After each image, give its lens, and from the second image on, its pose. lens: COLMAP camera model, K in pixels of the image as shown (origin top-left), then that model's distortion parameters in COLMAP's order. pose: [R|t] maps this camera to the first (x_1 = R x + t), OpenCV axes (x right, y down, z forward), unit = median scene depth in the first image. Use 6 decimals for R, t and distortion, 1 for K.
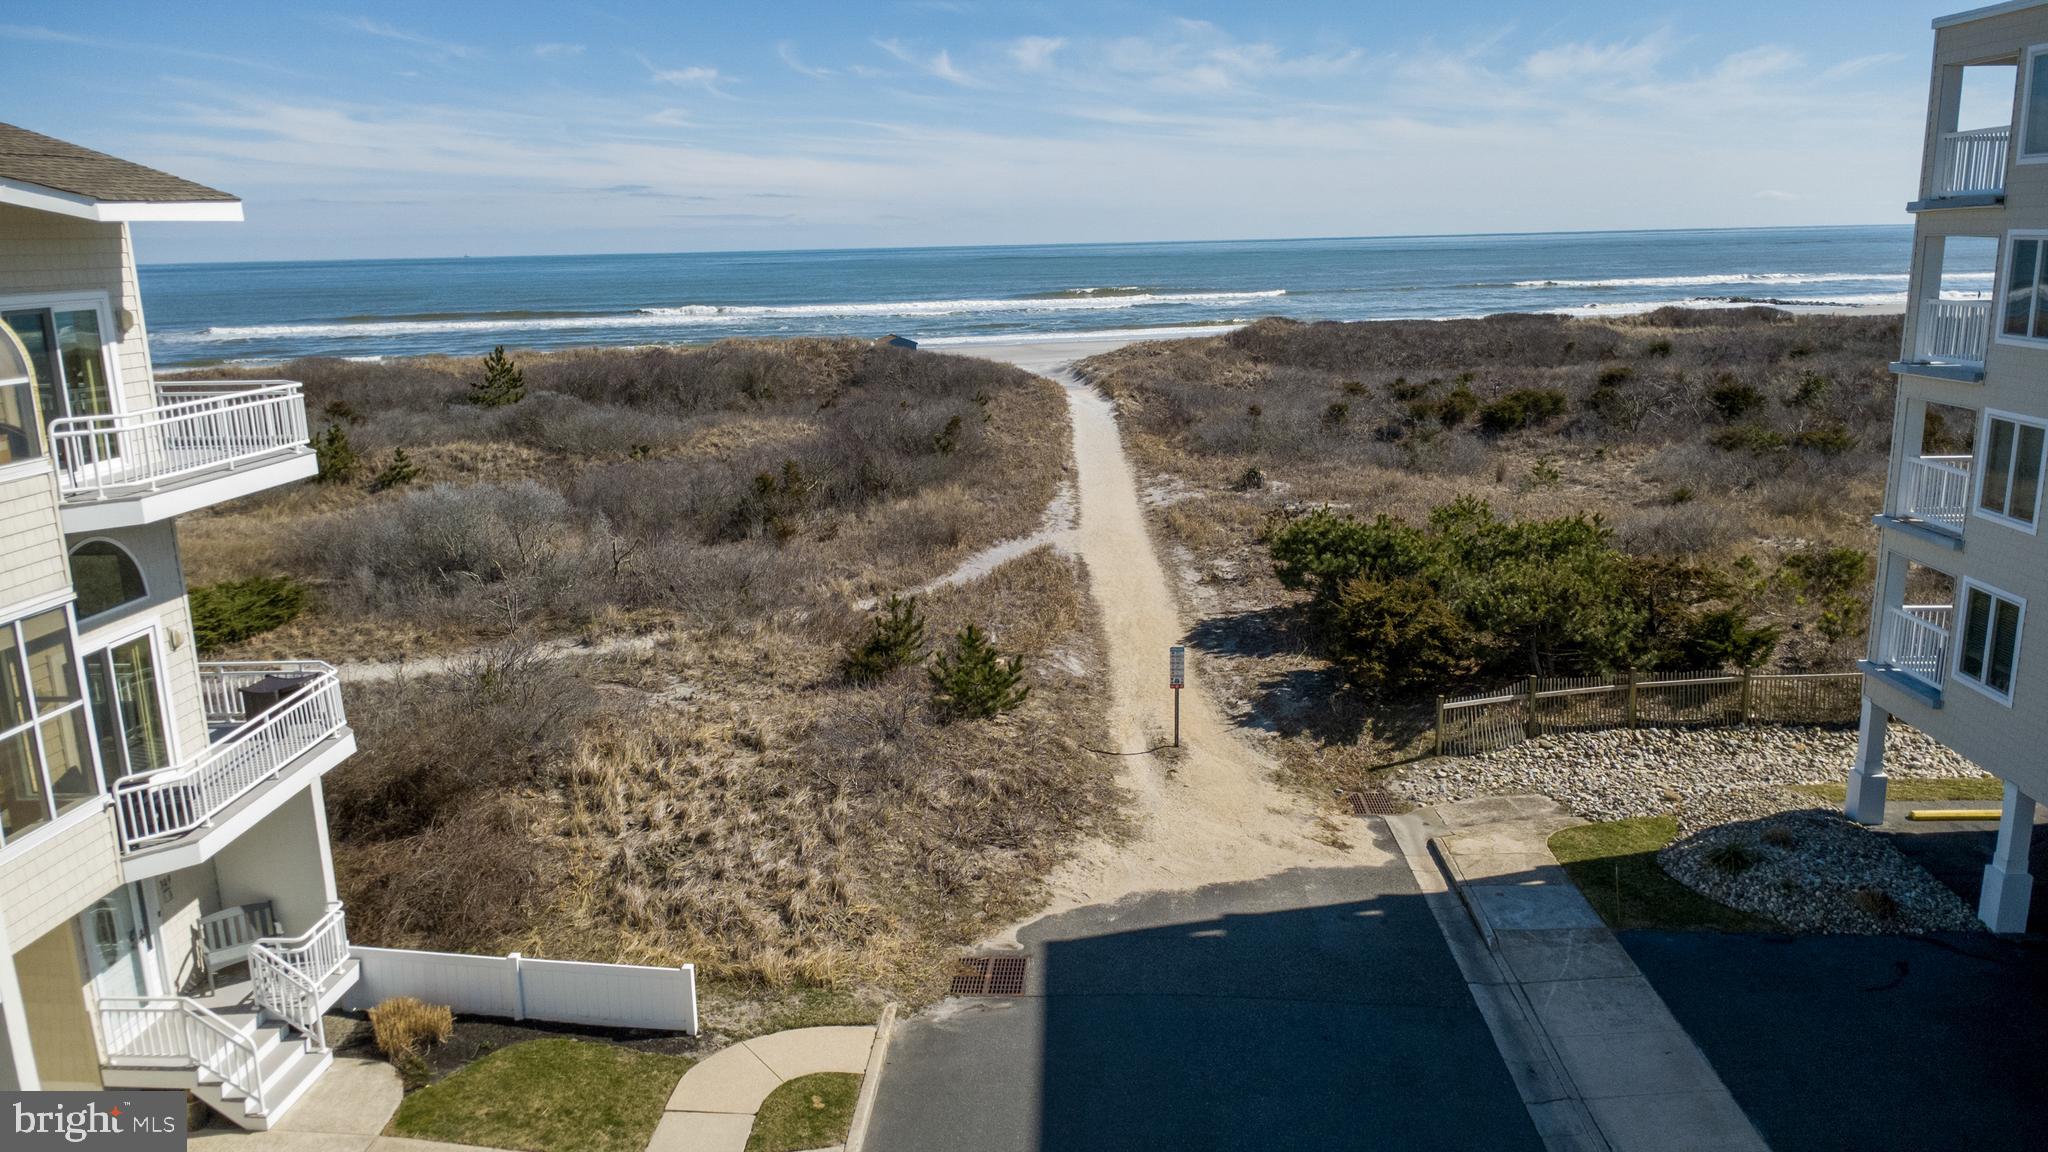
lens RADIAL K [[1438.4, 0, 1029.9], [0, 1438.4, 586.9], [0, 0, 1]] dist [0.021712, -0.033838]
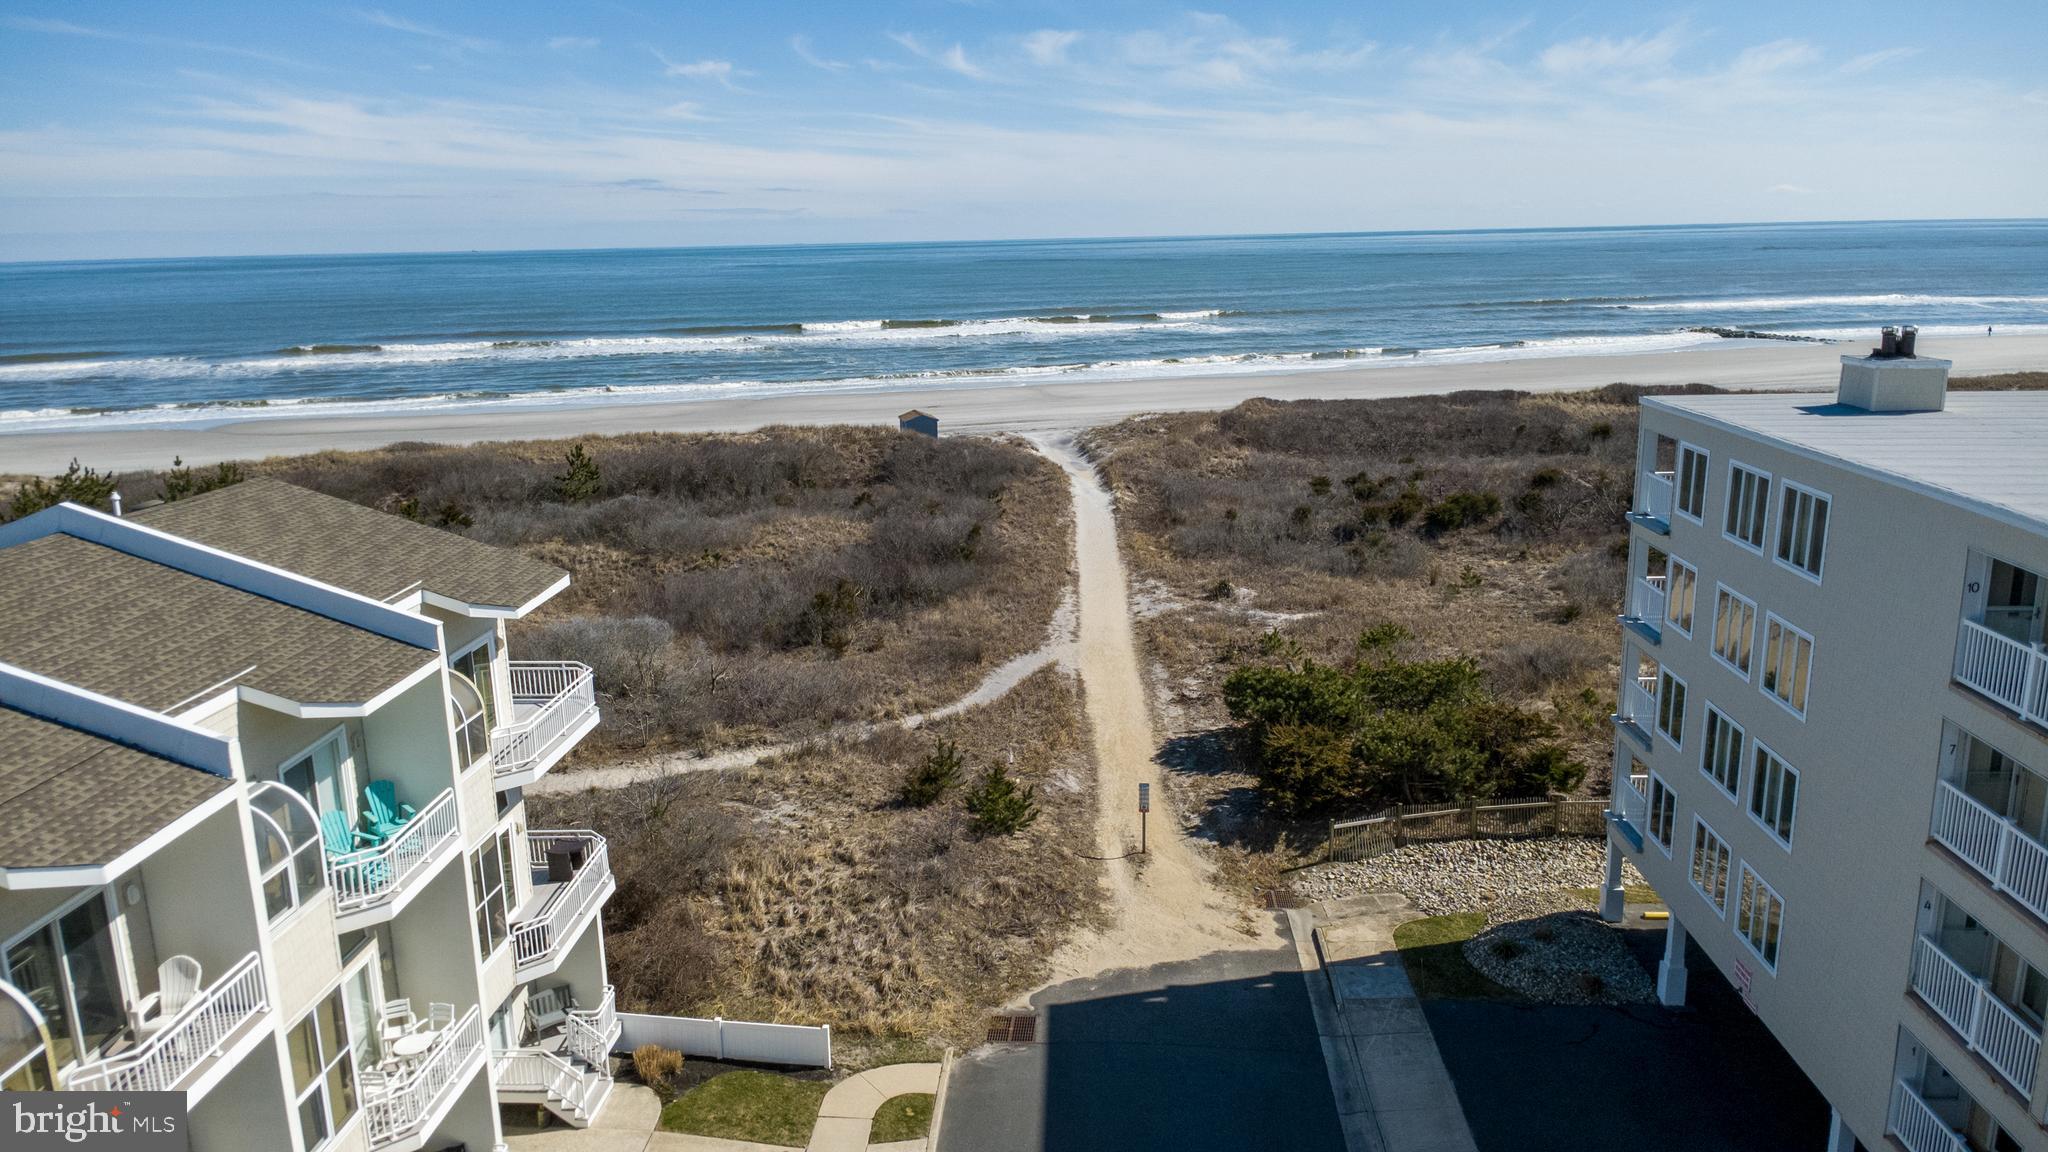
lens RADIAL K [[1438.4, 0, 1033.7], [0, 1438.4, 594.5], [0, 0, 1]] dist [0.021712, -0.033838]
pose [[0.999983, 0.003275, -0.004832, 0.001109], [-0.003230, 0.999951, 0.009376, -0.133057], [0.004862, -0.009360, 0.999944, -0.342384]]
